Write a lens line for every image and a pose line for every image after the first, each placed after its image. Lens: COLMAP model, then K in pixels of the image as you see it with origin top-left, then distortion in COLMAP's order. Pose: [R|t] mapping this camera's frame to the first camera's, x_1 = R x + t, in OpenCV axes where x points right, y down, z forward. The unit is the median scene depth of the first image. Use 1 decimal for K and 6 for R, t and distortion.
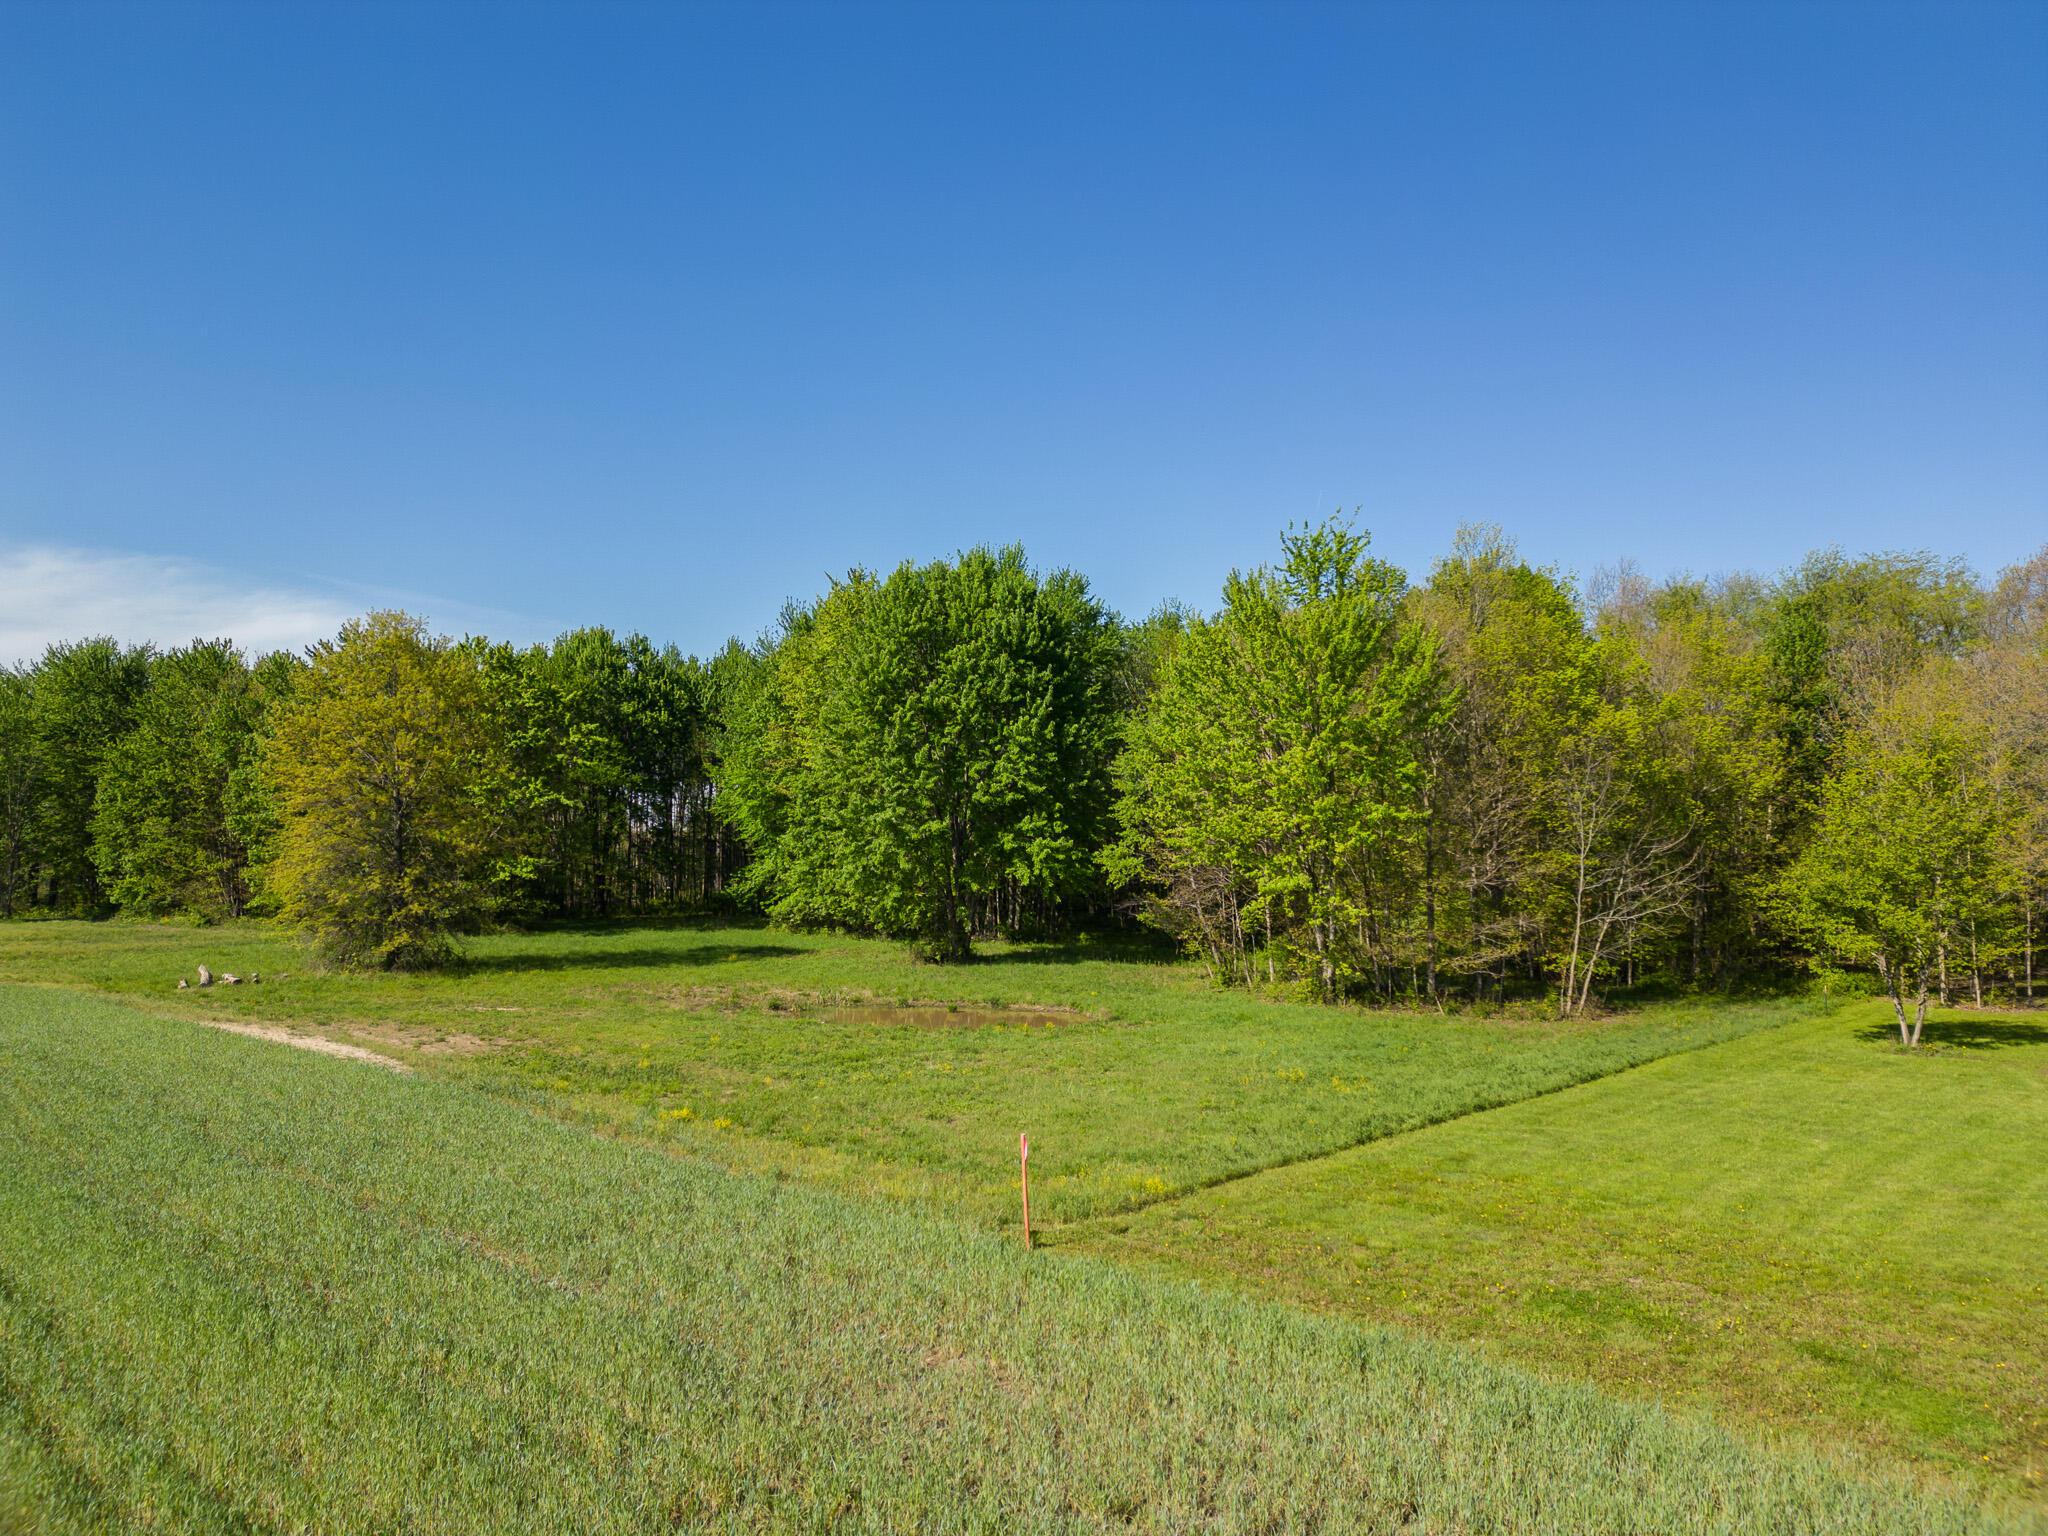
lens RADIAL K [[1430.3, 0, 1024.0], [0, 1430.3, 768.0], [0, 0, 1]] dist [0.080921, -0.073626]
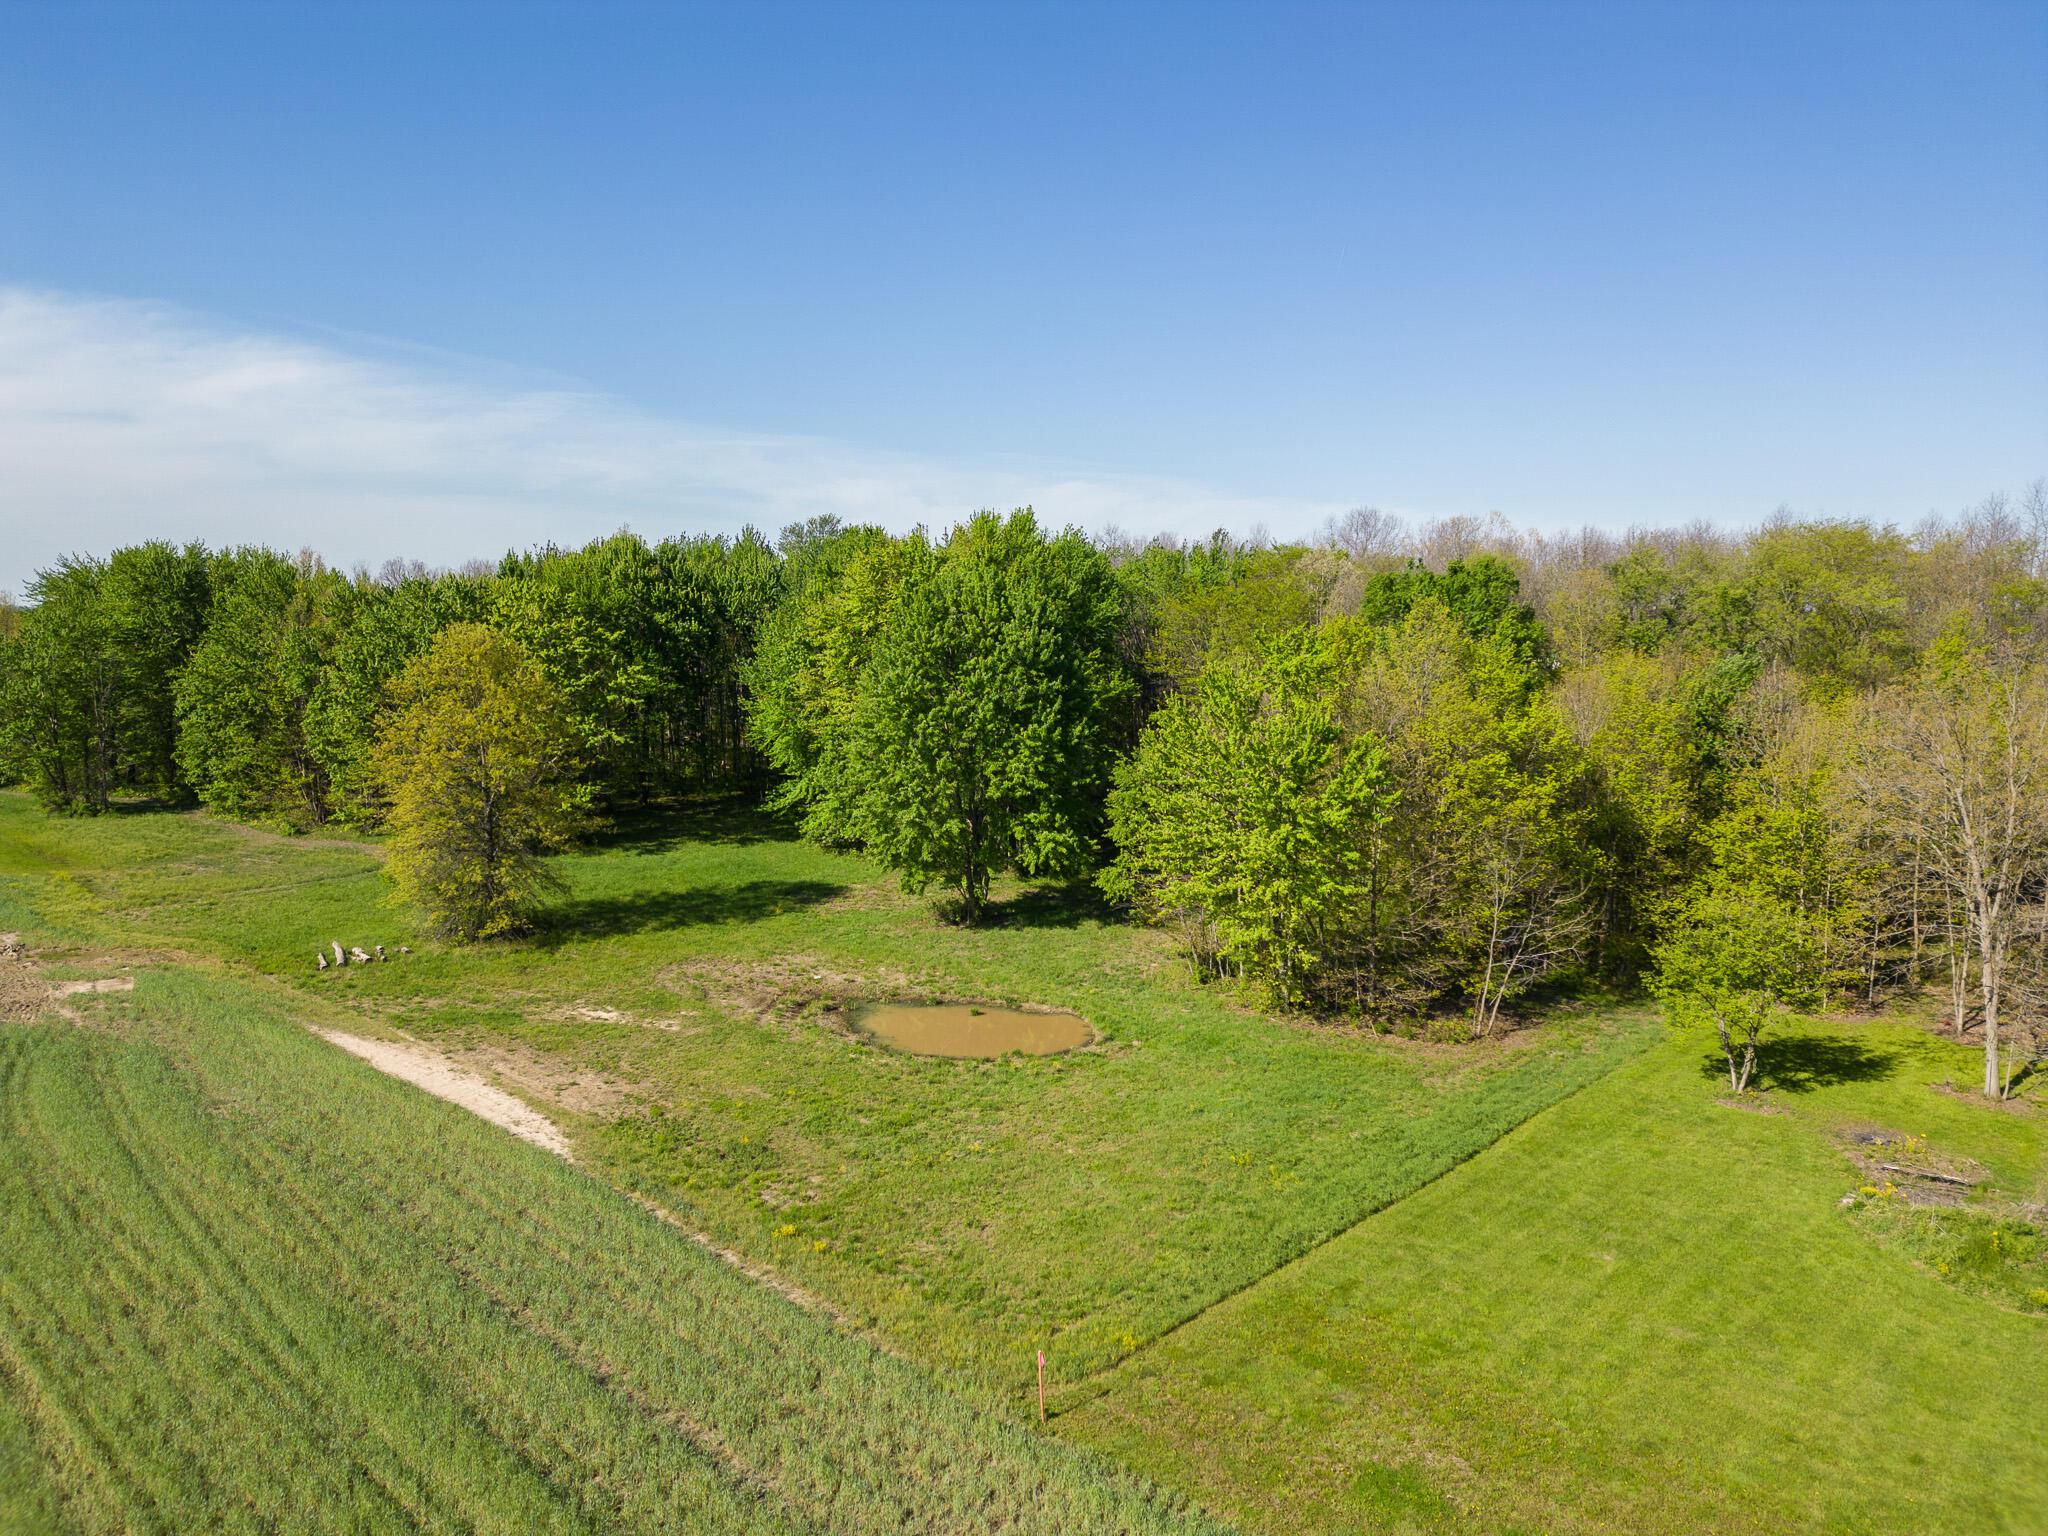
lens RADIAL K [[1432.5, 0, 1023.4], [0, 1432.5, 767.2], [0, 0, 1]] dist [0.076517, -0.068508]
pose [[0.999996, 0.000934, -0.002550, -0.004799], [-0.000490, 0.985652, 0.168791, -0.194158], [0.002672, -0.168789, 0.985649, -0.127622]]
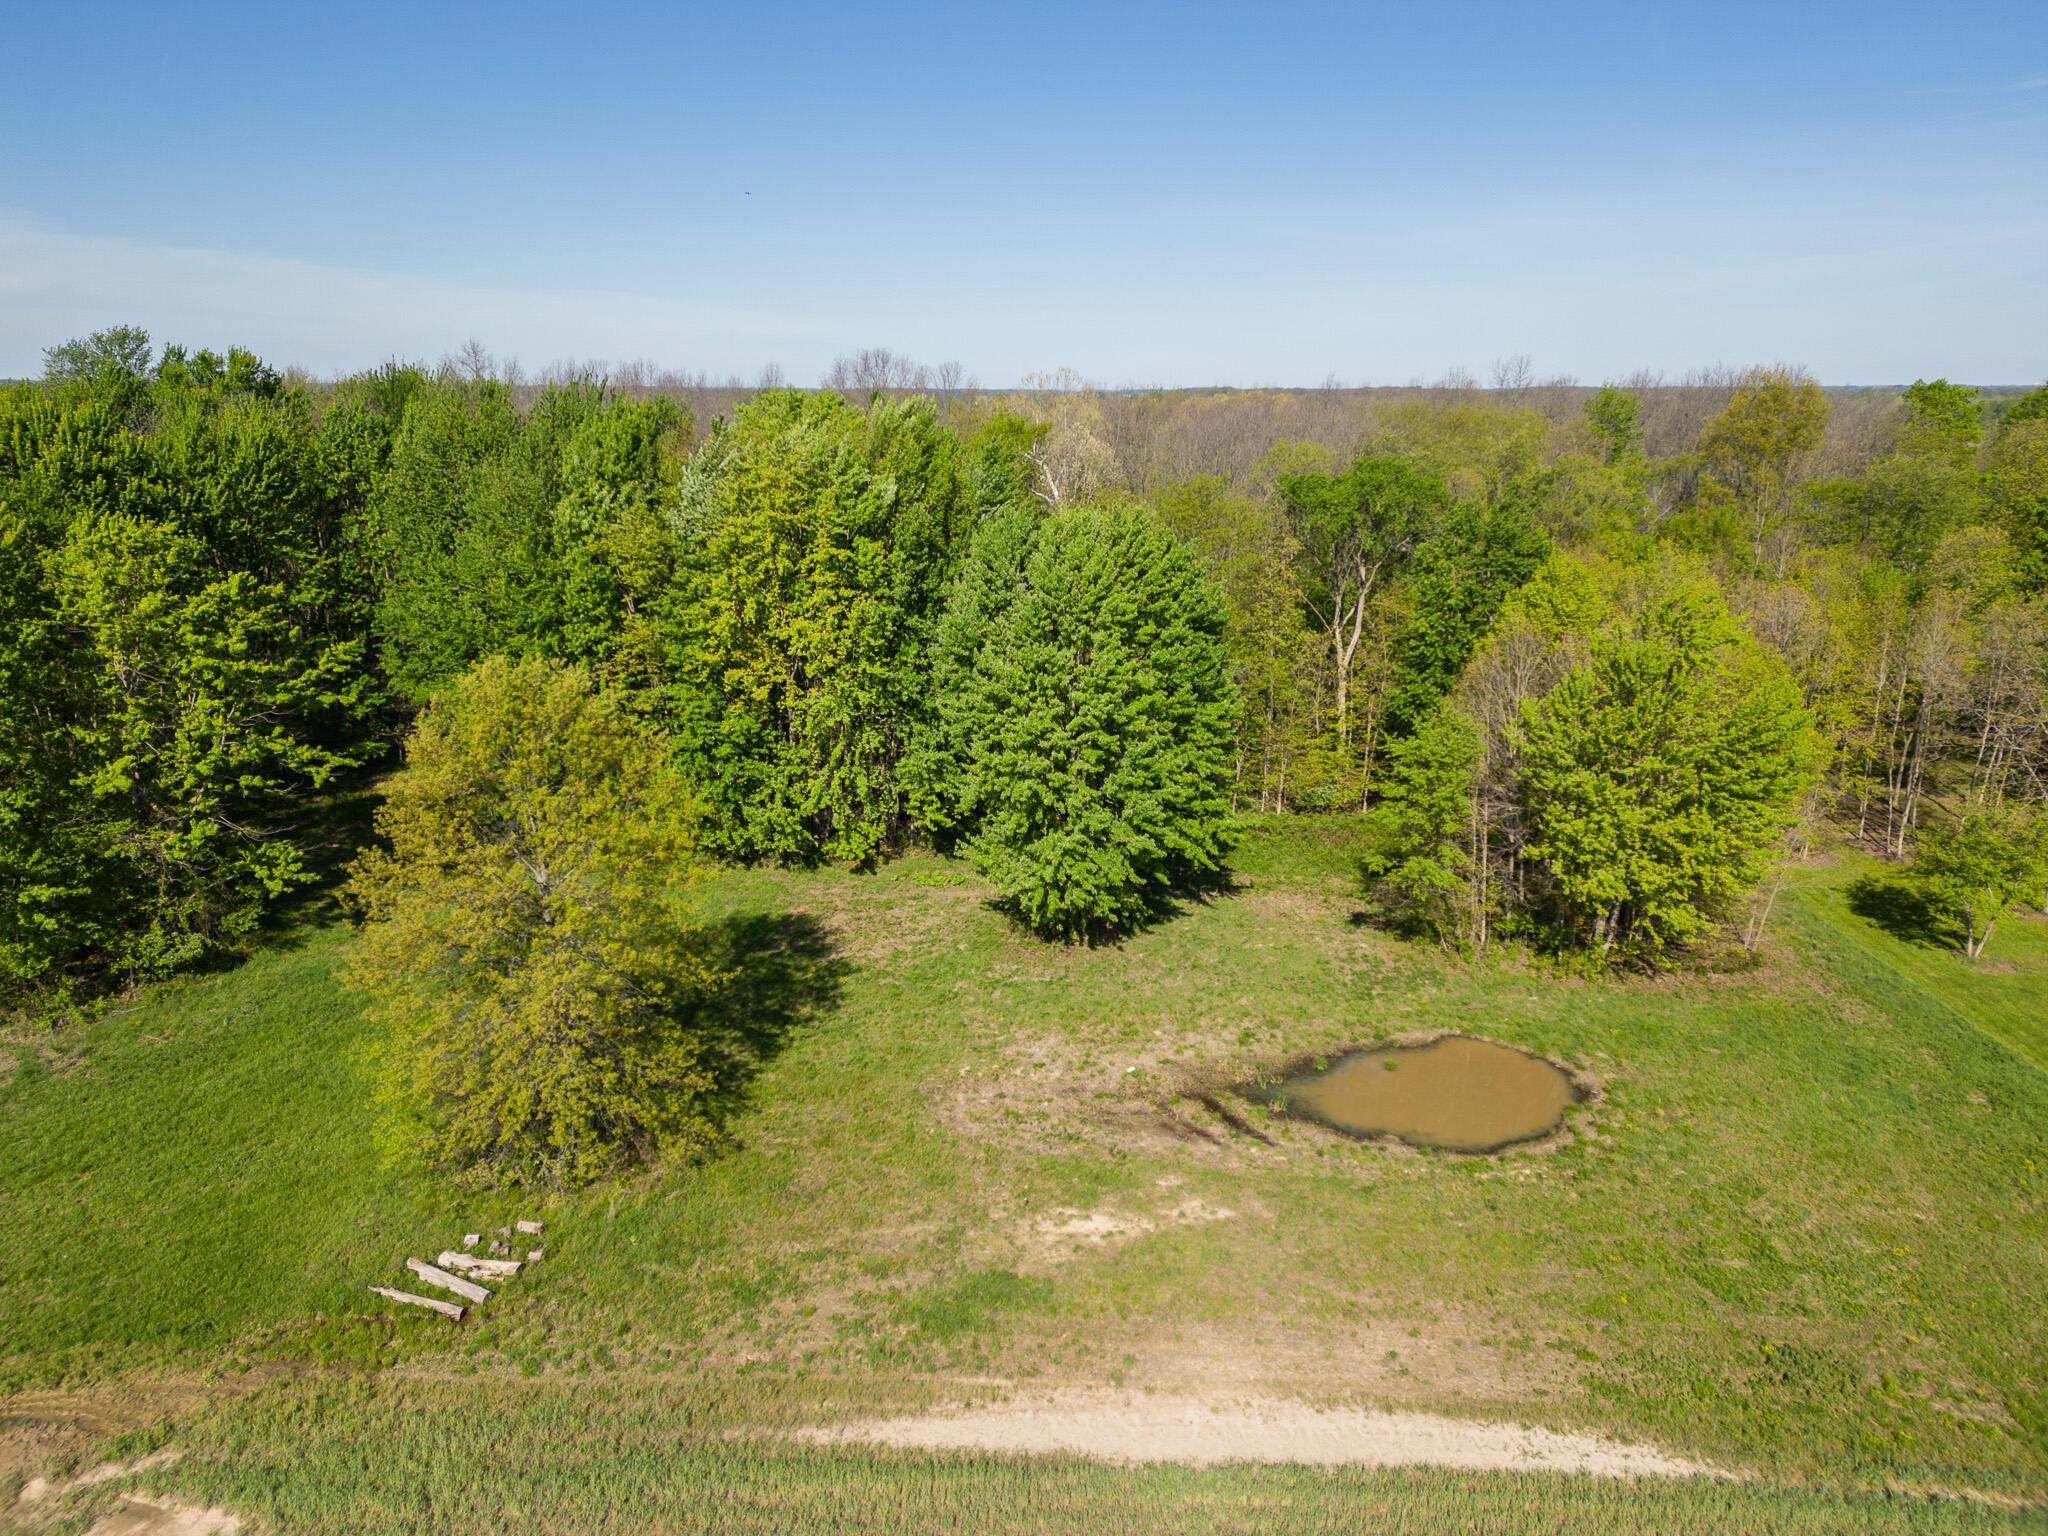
lens RADIAL K [[1448.6, 0, 1024.0], [0, 1448.6, 768.0], [0, 0, 1]] dist [0.064488, -0.043334]
pose [[0.757363, -0.169192, 0.630694, -0.716471], [-0.039958, 0.952032, 0.303378, -0.278227], [-0.651770, -0.254969, 0.714274, 0.392908]]
